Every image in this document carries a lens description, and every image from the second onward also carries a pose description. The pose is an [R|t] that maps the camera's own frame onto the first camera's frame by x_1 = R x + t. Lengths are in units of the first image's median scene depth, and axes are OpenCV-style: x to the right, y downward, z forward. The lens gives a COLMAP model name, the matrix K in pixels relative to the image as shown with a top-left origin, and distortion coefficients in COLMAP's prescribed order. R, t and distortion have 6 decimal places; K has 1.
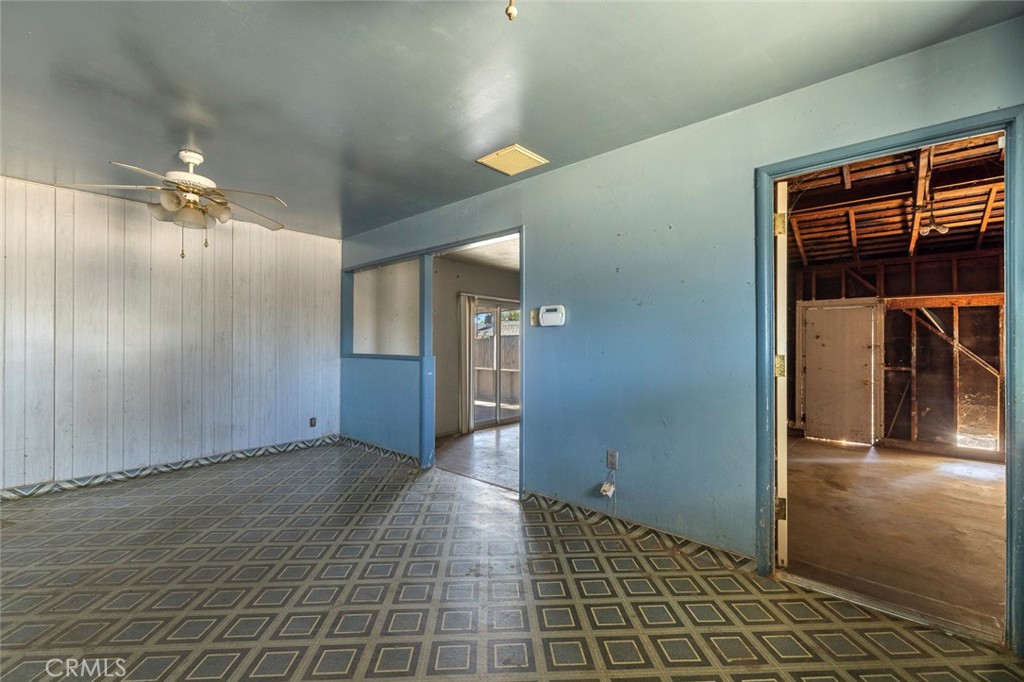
lens RADIAL K [[432.5, 0, 515.4], [0, 432.5, 335.4], [0, 0, 1]] dist [0.000012, 0.000592]
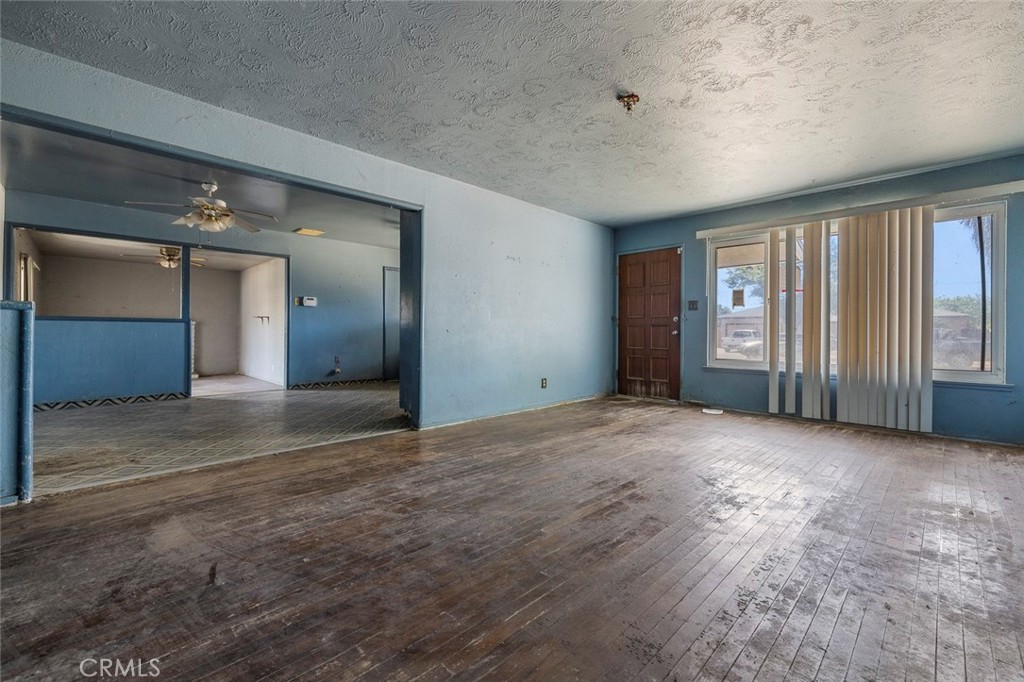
lens RADIAL K [[432.5, 0, 516.4], [0, 432.5, 335.9], [0, 0, 1]] dist [0.000012, 0.000592]
pose [[0.055038, -0.009099, 0.998443, -2.025806], [-0.033328, 0.999385, 0.010945, 0.069538], [-0.997928, -0.033878, 0.054701, -0.185739]]
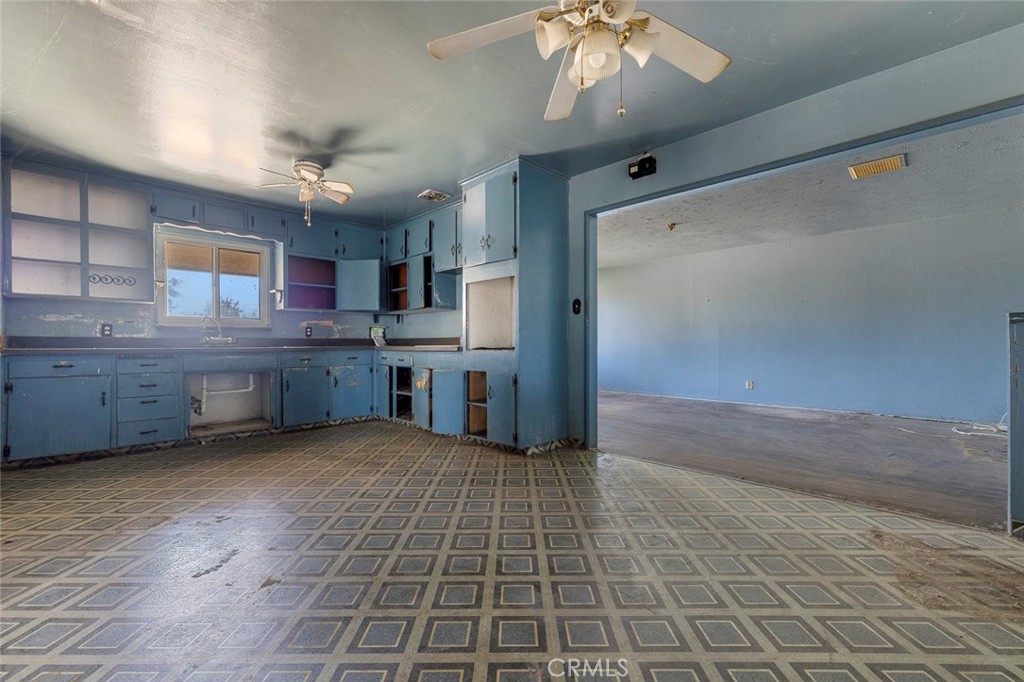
lens RADIAL K [[432.5, 0, 510.4], [0, 432.5, 347.8], [0, 0, 1]] dist [0.000012, 0.000592]
pose [[-0.997917, 0.001437, 0.064496, -0.602593], [0.000255, 0.999832, -0.018334, 0.109235], [-0.064512, -0.018279, -0.997750, 1.402235]]
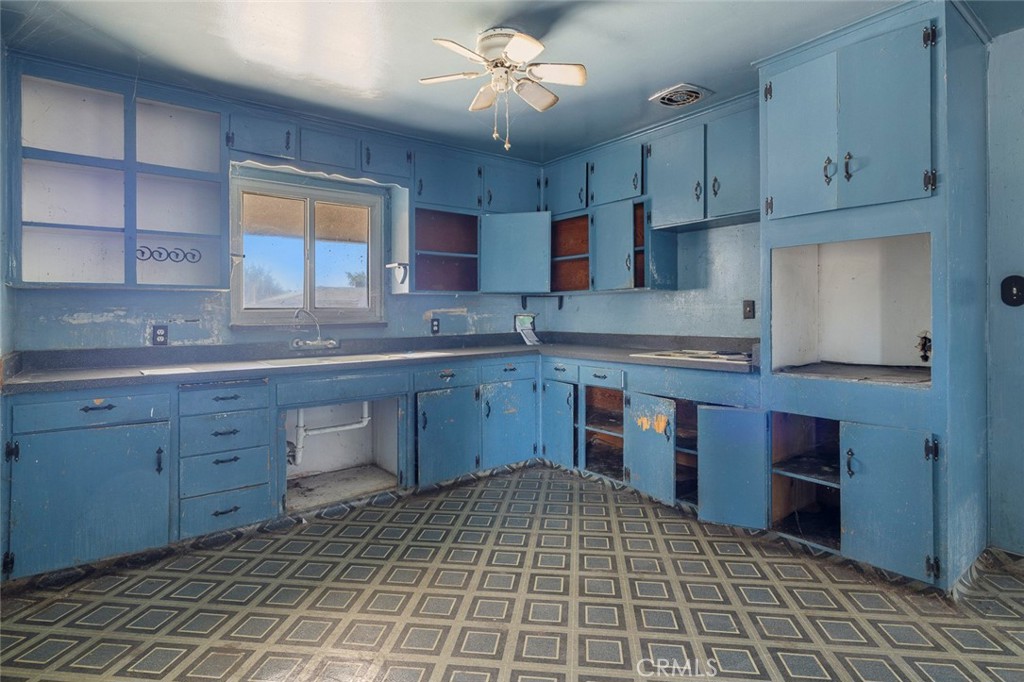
lens RADIAL K [[518.8, 0, 517.8], [0, 518.8, 312.4], [0, 0, 1]] dist [-0.010421, 0.004962]
pose [[-0.983507, 0.008171, 0.180685, -0.151558], [0.002743, 0.999538, -0.030272, 0.021984], [-0.180849, -0.029277, -0.983075, 1.023266]]
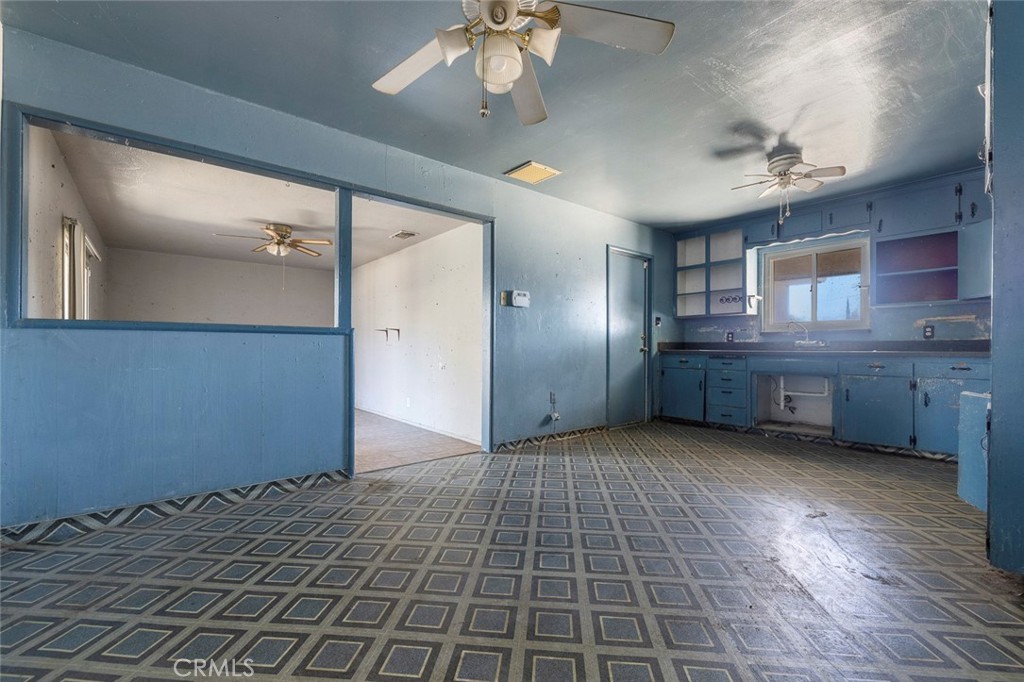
lens RADIAL K [[432.5, 0, 513.6], [0, 432.5, 352.0], [0, 0, 1]] dist [0.000012, 0.000592]
pose [[0.146076, -0.011530, 0.989206, -1.164977], [-0.028239, 0.999476, 0.015820, 0.090338], [-0.988870, -0.030245, 0.145674, 0.804799]]
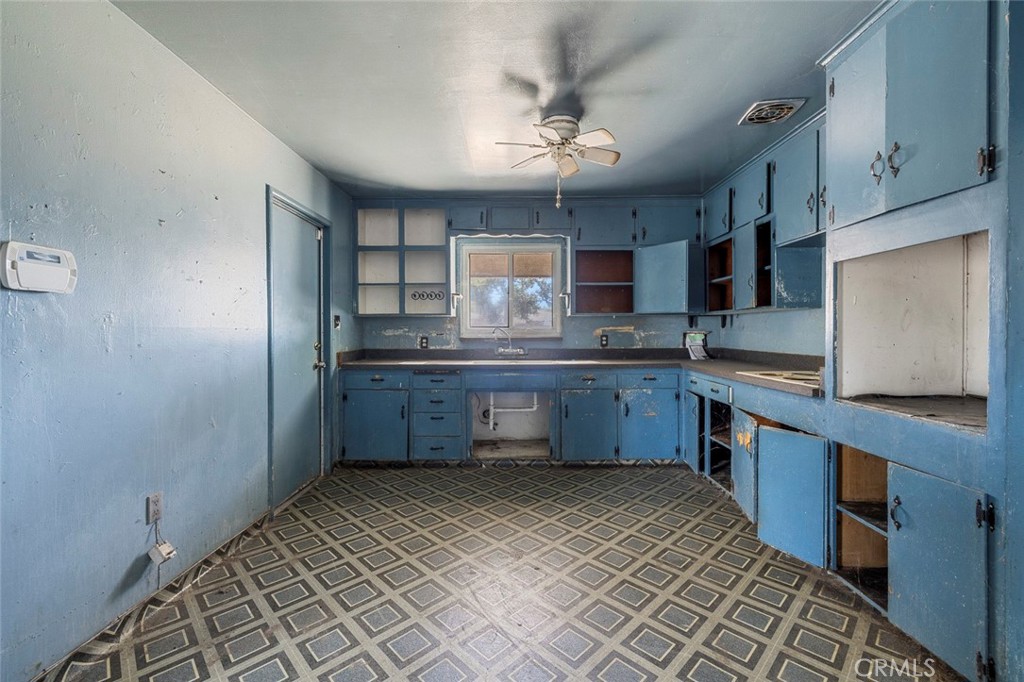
lens RADIAL K [[432.5, 0, 513.7], [0, 432.5, 333.5], [0, 0, 1]] dist [0.000012, 0.000592]
pose [[-0.662231, -0.003413, 0.749292, -0.552625], [-0.019353, 0.999734, -0.012551, 0.016211], [-0.749050, -0.022812, -0.662121, 0.903767]]
